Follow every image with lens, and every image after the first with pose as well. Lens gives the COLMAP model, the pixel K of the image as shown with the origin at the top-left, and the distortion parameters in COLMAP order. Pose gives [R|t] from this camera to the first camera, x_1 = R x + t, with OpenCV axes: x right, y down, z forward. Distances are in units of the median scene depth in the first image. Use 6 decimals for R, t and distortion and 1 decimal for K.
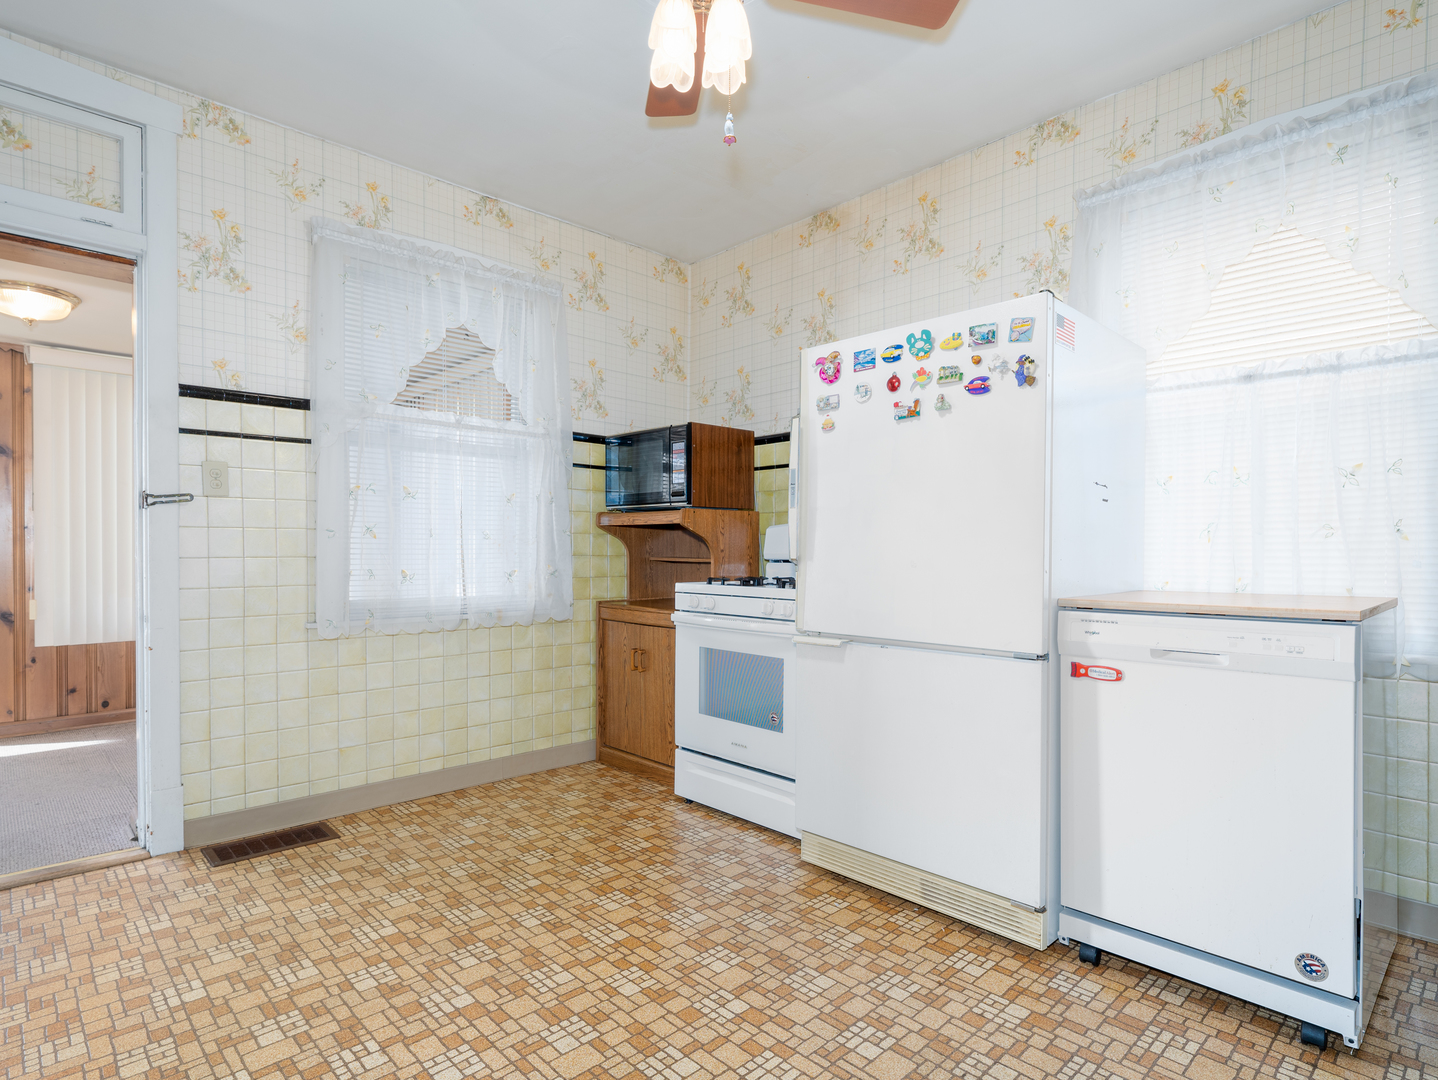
lens RADIAL K [[779.0, 0, 715.4], [0, 779.0, 553.2], [0, 0, 1]] dist [-0.002532, -0.000375]
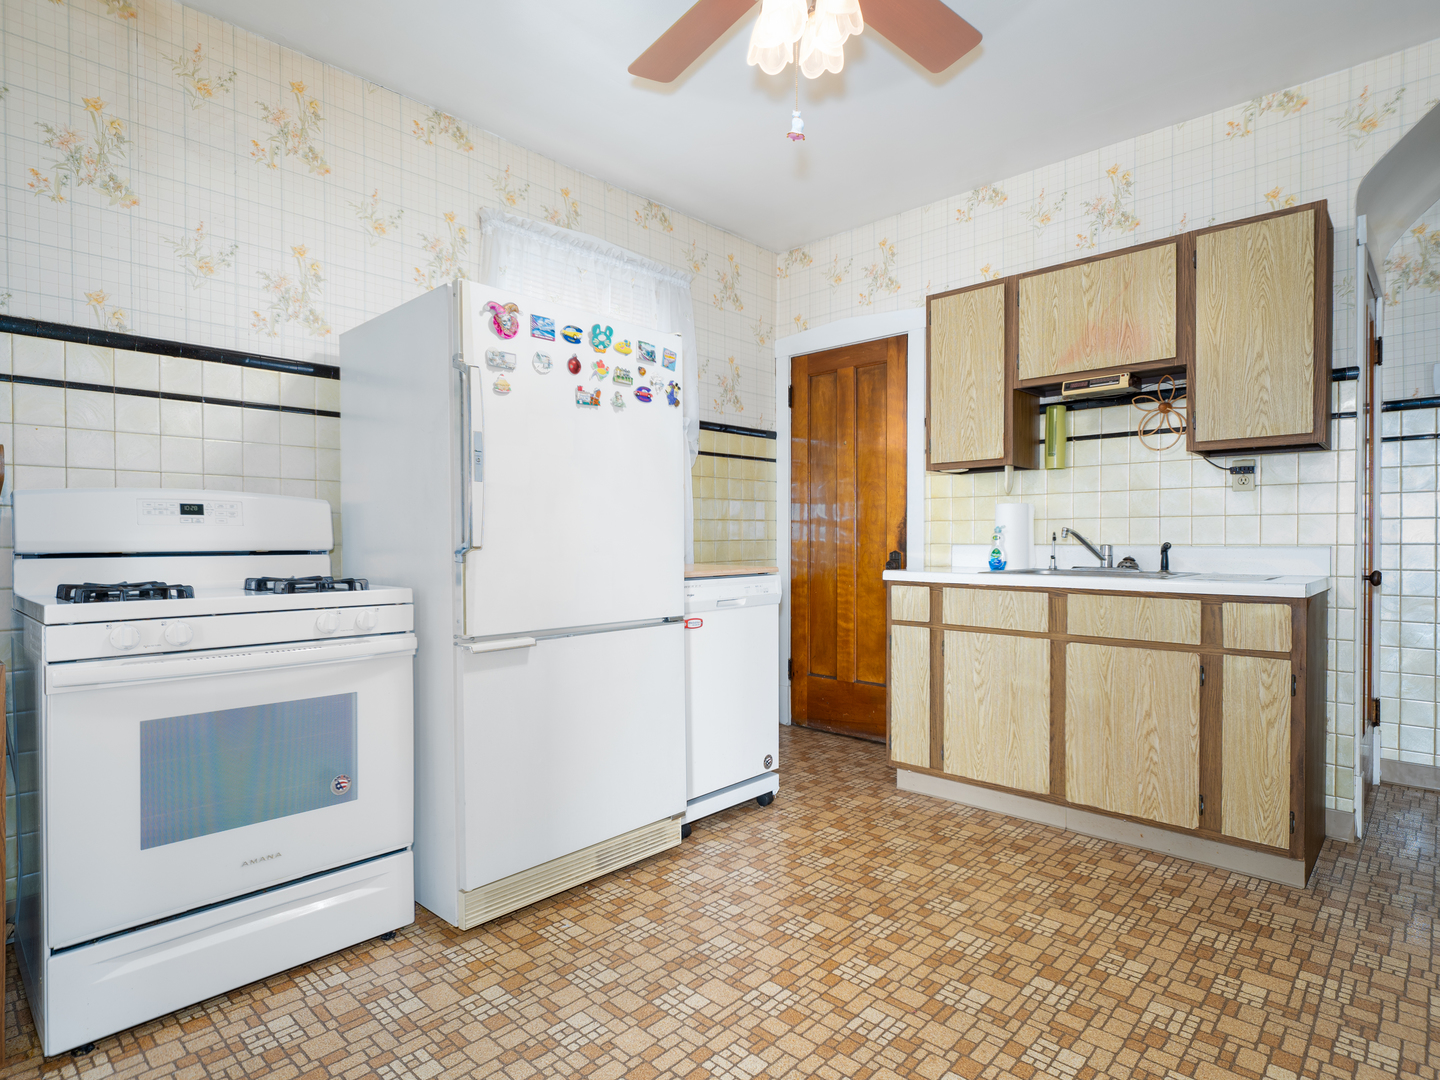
lens RADIAL K [[763.3, 0, 720.0], [0, 763.3, 540.0], [0, 0, 1]] dist [0.000834, -0.000421]
pose [[-0.052235, -0.005815, 0.998618, -0.767990], [0.004470, 0.999972, 0.006057, -0.003280], [-0.998625, 0.004780, -0.052208, 0.899341]]
